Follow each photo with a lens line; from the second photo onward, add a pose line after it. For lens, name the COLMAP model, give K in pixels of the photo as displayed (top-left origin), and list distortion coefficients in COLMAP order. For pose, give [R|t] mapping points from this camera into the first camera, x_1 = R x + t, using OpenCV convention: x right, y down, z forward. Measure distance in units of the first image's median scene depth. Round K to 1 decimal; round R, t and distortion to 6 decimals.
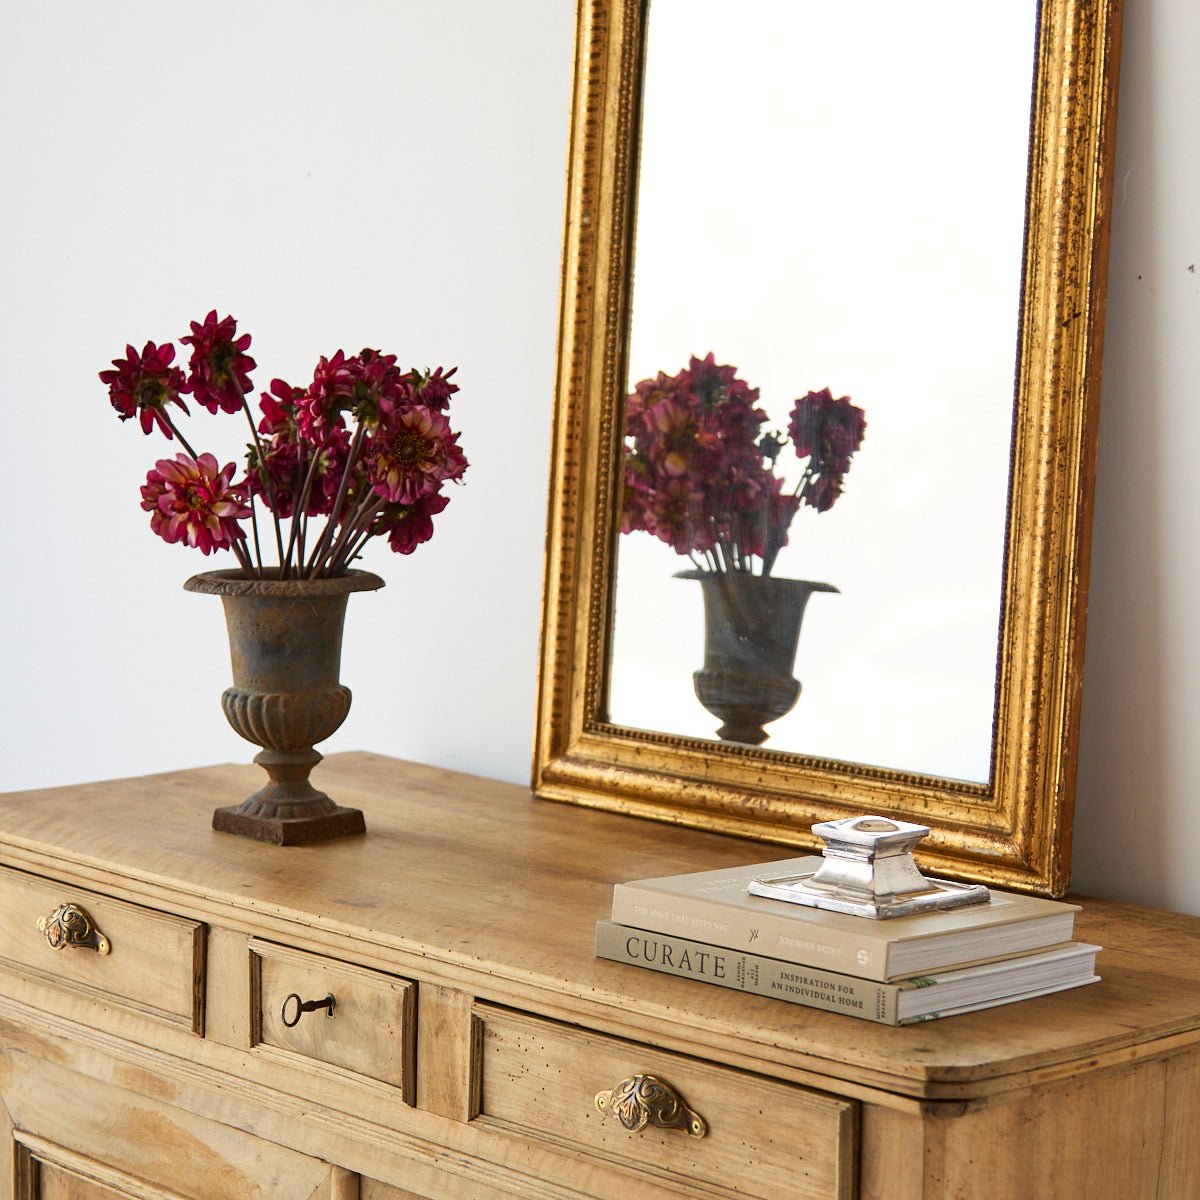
lens RADIAL K [[3218.0, 0, 575.3], [0, 3218.0, 534.4], [0, 0, 1]] dist [0.007133, -0.396795]
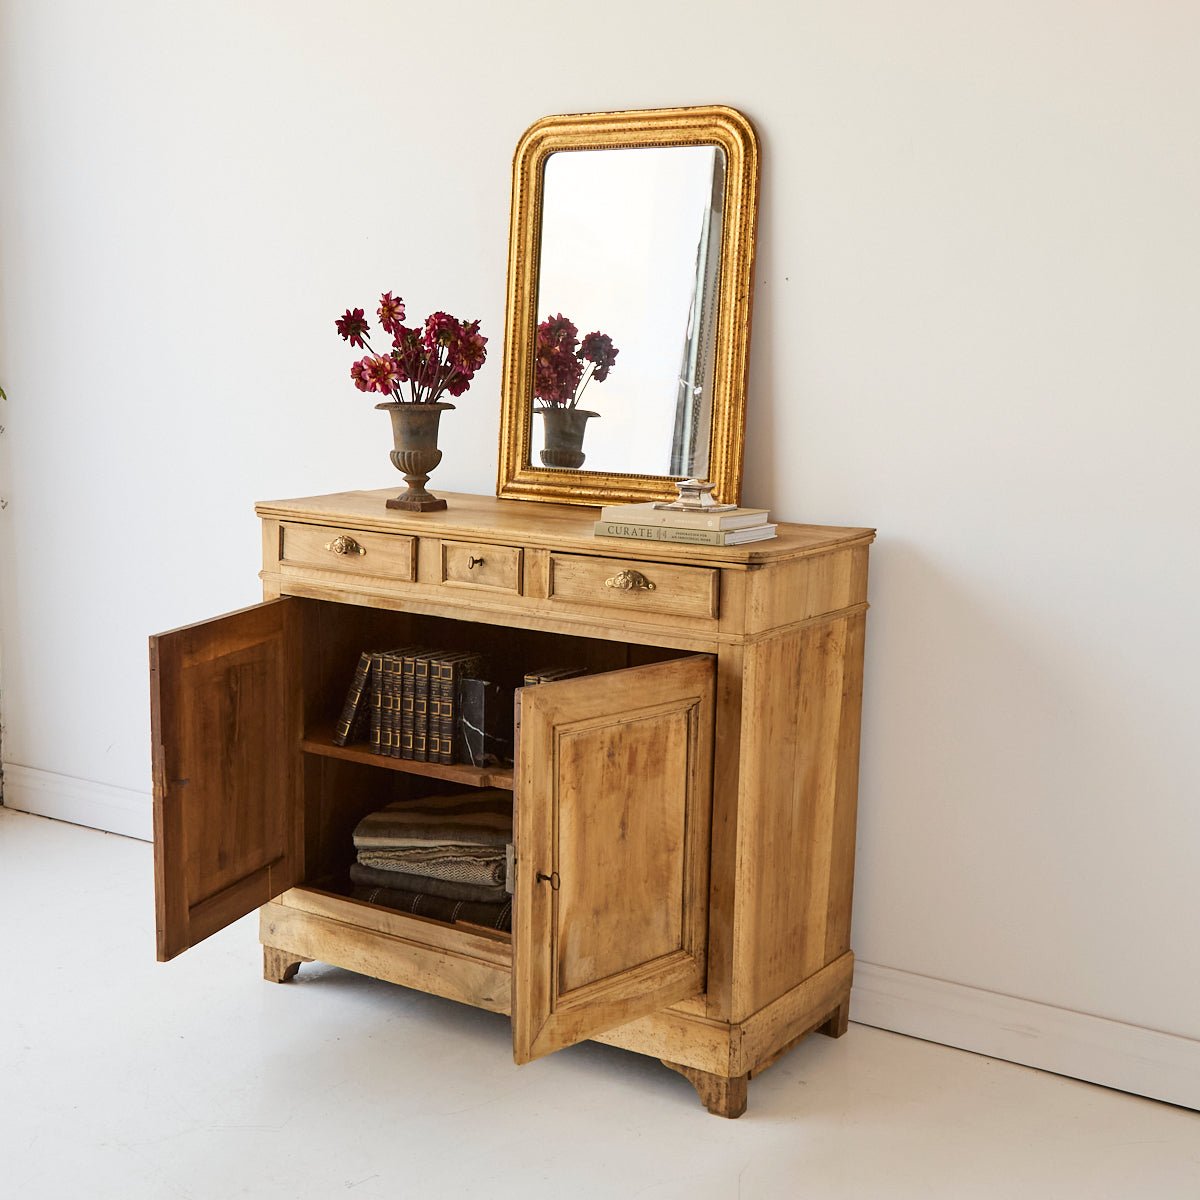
lens RADIAL K [[1965.0, 0, 565.0], [0, 1965.0, 597.1], [0, 0, 1]] dist [0.037865, 0.062508]
pose [[0.972252, -0.029641, 0.232051, -0.334579], [0.013551, 0.997411, 0.070628, 0.055669], [-0.233544, -0.065523, 0.970136, -0.495541]]
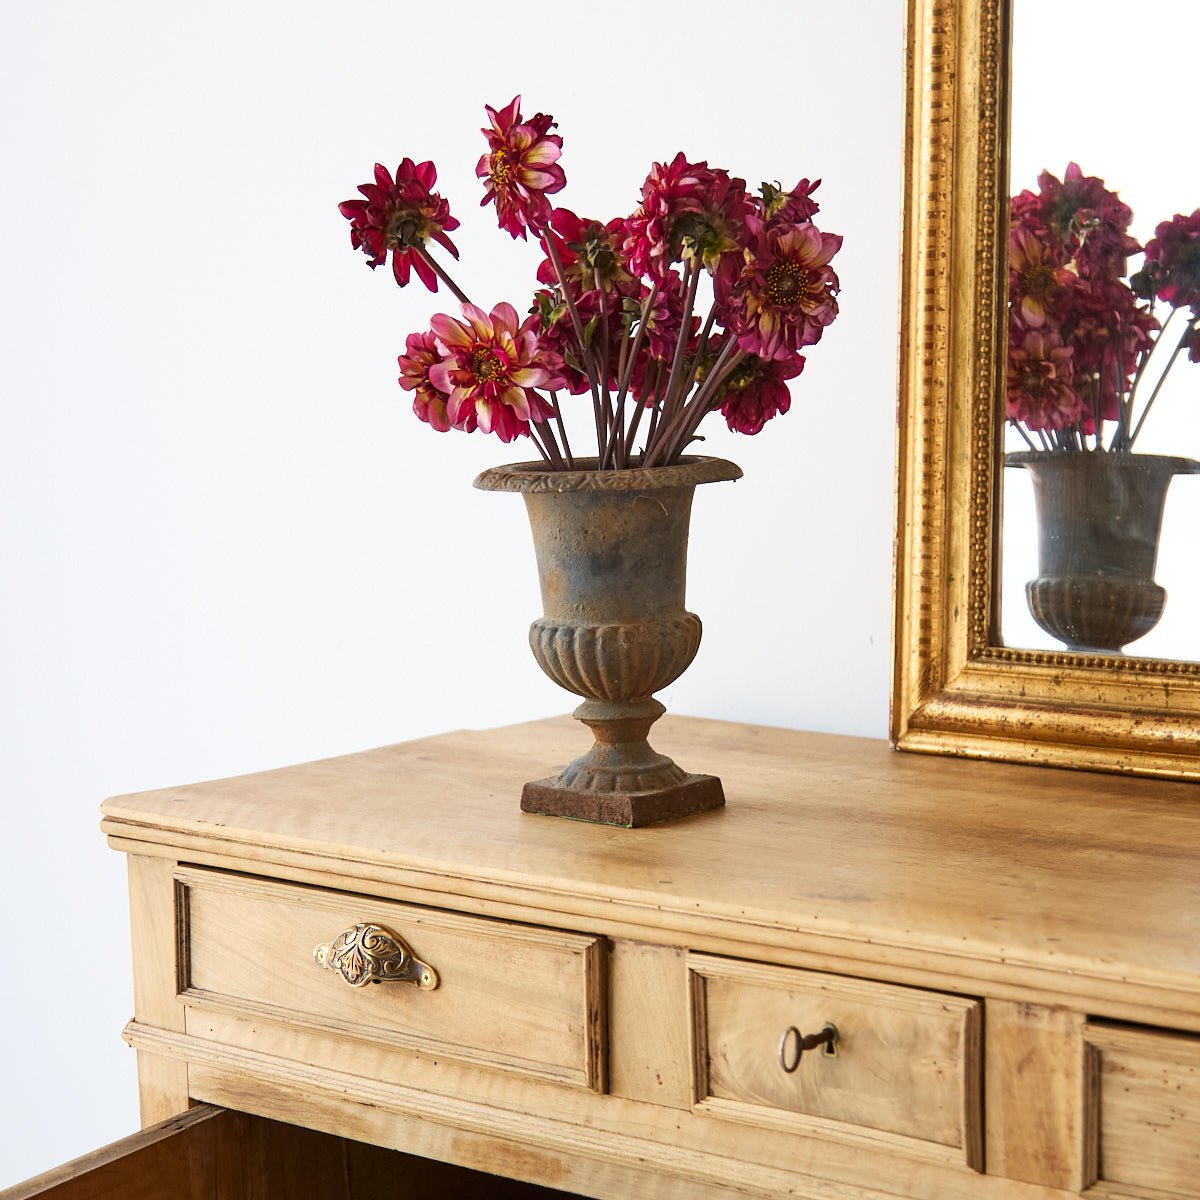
lens RADIAL K [[3357.4, 0, 538.7], [0, 3357.4, 636.0], [0, 0, 1]] dist [0.021386, -1.354797]
pose [[0.995284, -0.050389, 0.082887, -0.174127], [0.047484, 0.998199, 0.036658, 0.022967], [-0.084585, -0.032550, 0.995885, 0.231325]]
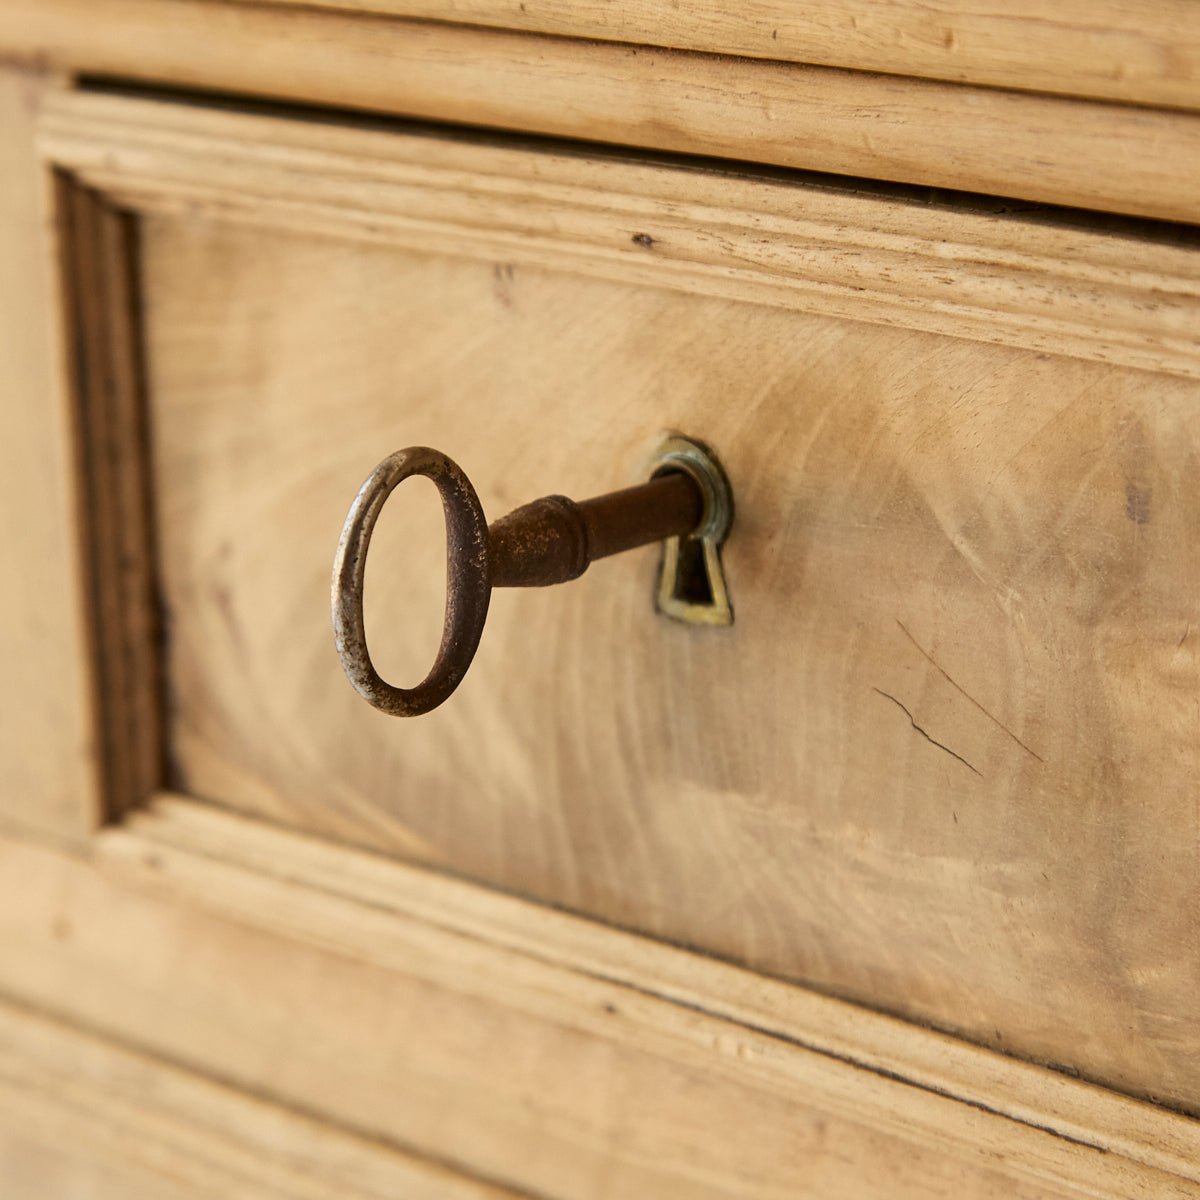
lens RADIAL K [[4667.9, 0, 600.0], [0, 4667.9, 600.0], [0, 0, 1]] dist [-0.082338, -1.959887]
pose [[0.998775, -0.048082, 0.011708, -0.072158], [0.045395, 0.984372, 0.170148, 0.102508], [-0.019706, -0.169408, 0.985349, 0.712721]]
